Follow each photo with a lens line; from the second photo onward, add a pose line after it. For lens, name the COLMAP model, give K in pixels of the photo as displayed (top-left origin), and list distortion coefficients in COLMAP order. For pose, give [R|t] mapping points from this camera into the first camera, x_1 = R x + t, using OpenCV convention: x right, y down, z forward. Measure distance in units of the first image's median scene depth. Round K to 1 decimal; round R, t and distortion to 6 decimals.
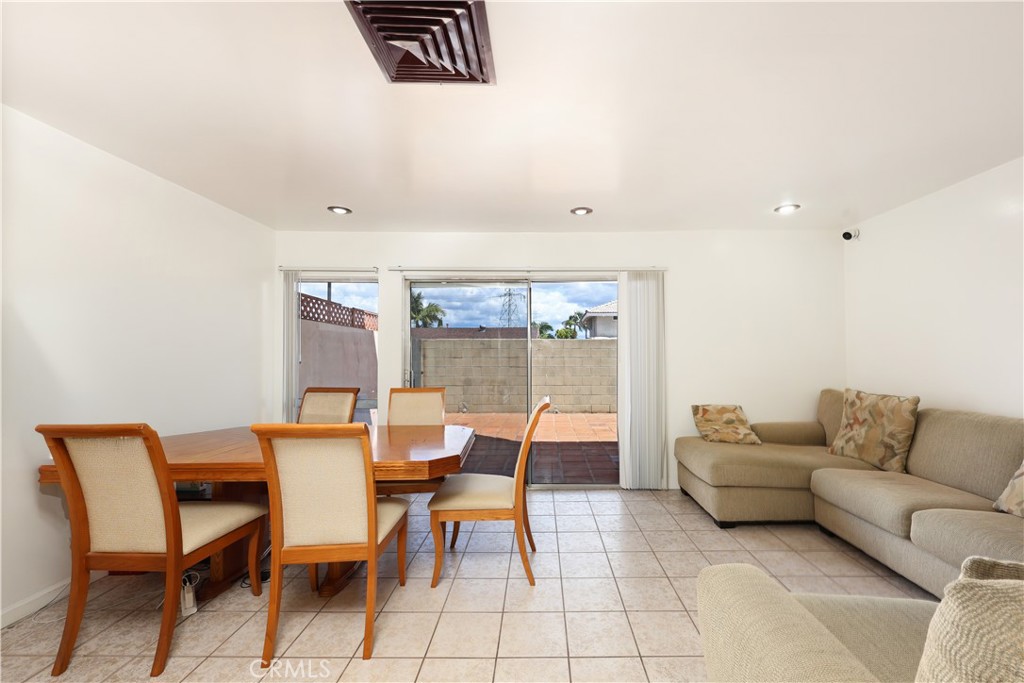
lens RADIAL K [[431.0, 0, 508.9], [0, 431.0, 360.2], [0, 0, 1]] dist [0.010027, -0.000461]
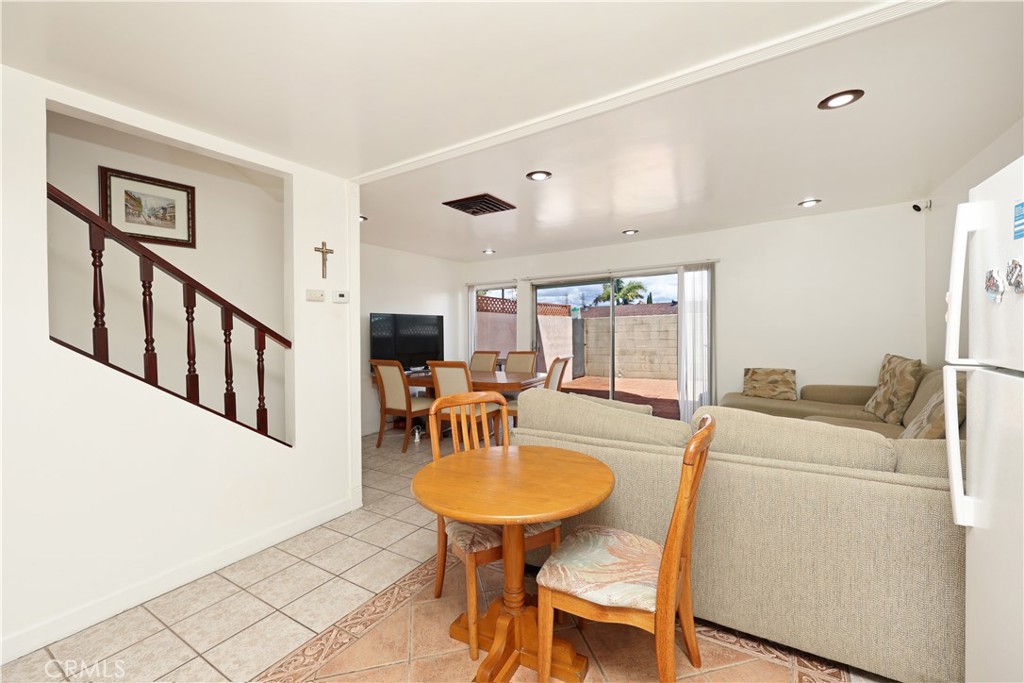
lens RADIAL K [[431.0, 0, 508.9], [0, 431.0, 339.5], [0, 0, 1]] dist [0.010027, -0.000461]
pose [[0.865921, -0.013009, -0.500012, 0.464621], [0.018310, 0.999816, 0.005698, 0.003571], [0.499846, -0.014089, 0.866000, -0.411939]]
